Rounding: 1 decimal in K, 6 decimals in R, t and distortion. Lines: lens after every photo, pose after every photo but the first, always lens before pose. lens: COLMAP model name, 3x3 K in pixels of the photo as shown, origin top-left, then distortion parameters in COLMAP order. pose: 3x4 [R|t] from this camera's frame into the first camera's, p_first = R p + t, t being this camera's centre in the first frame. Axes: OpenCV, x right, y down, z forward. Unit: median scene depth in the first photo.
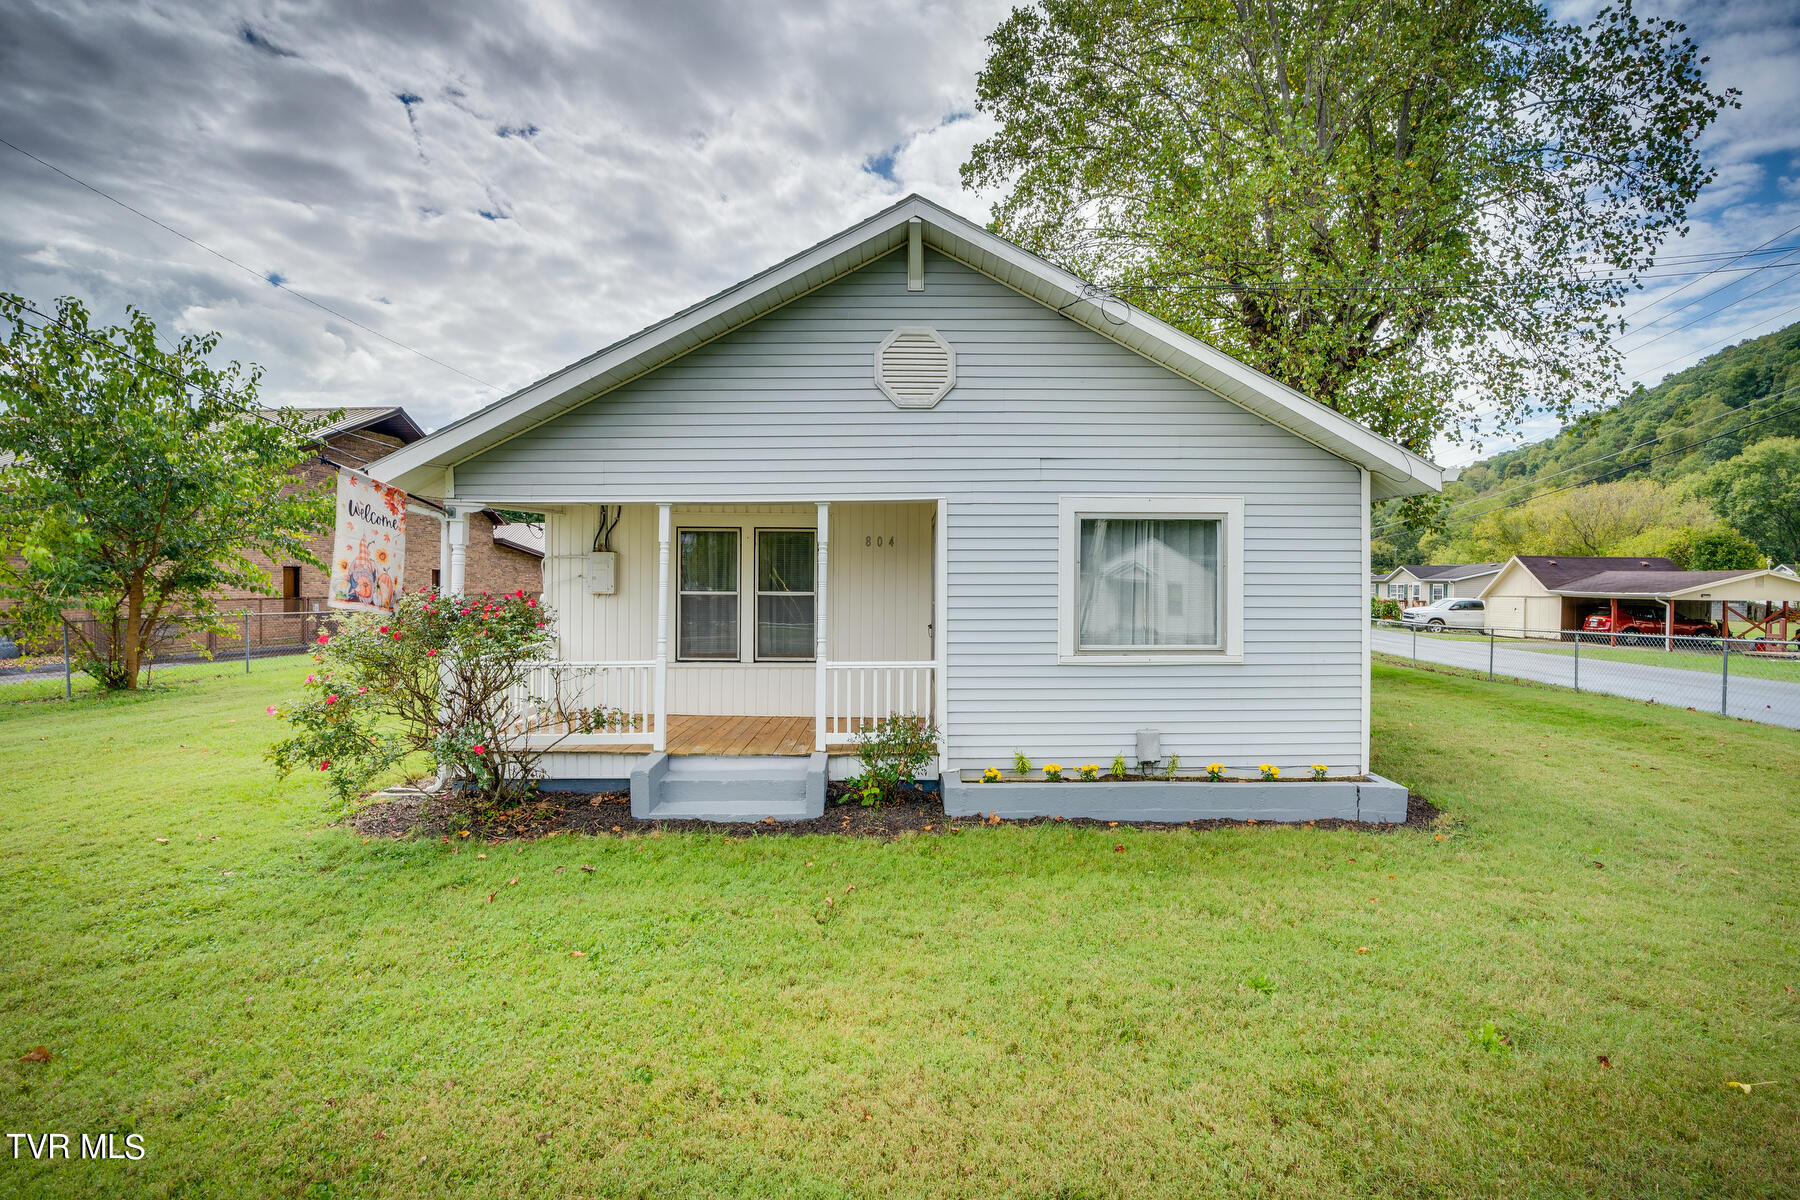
lens RADIAL K [[823.6, 0, 893.6], [0, 823.6, 594.1], [0, 0, 1]] dist [0.027474, -0.000087]
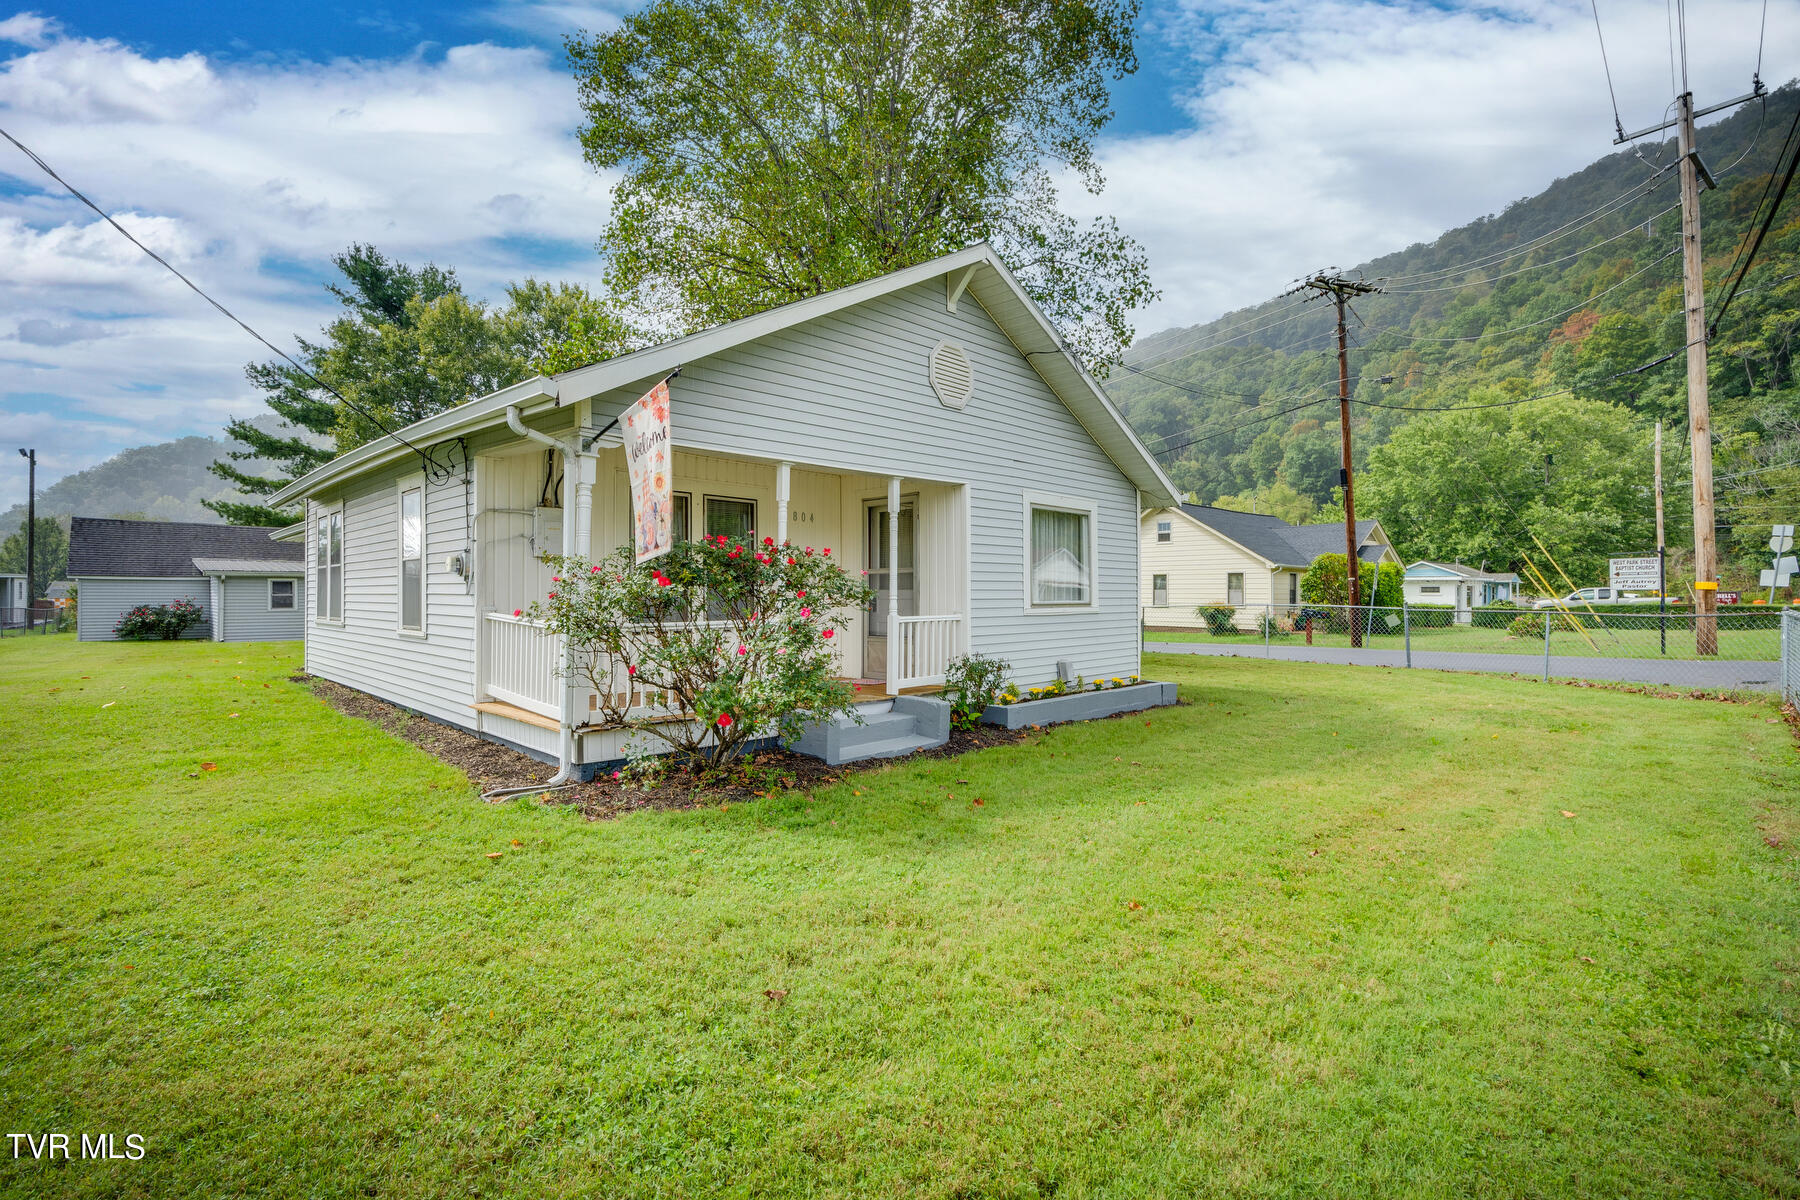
lens RADIAL K [[823.6, 0, 895.0], [0, 823.6, 599.4], [0, 0, 1]] dist [0.027474, -0.000087]
pose [[0.730691, -0.005222, 0.682689, -0.870659], [0.001366, 0.999980, 0.006187, 0.050567], [-0.682707, -0.003588, 0.730683, 0.163087]]
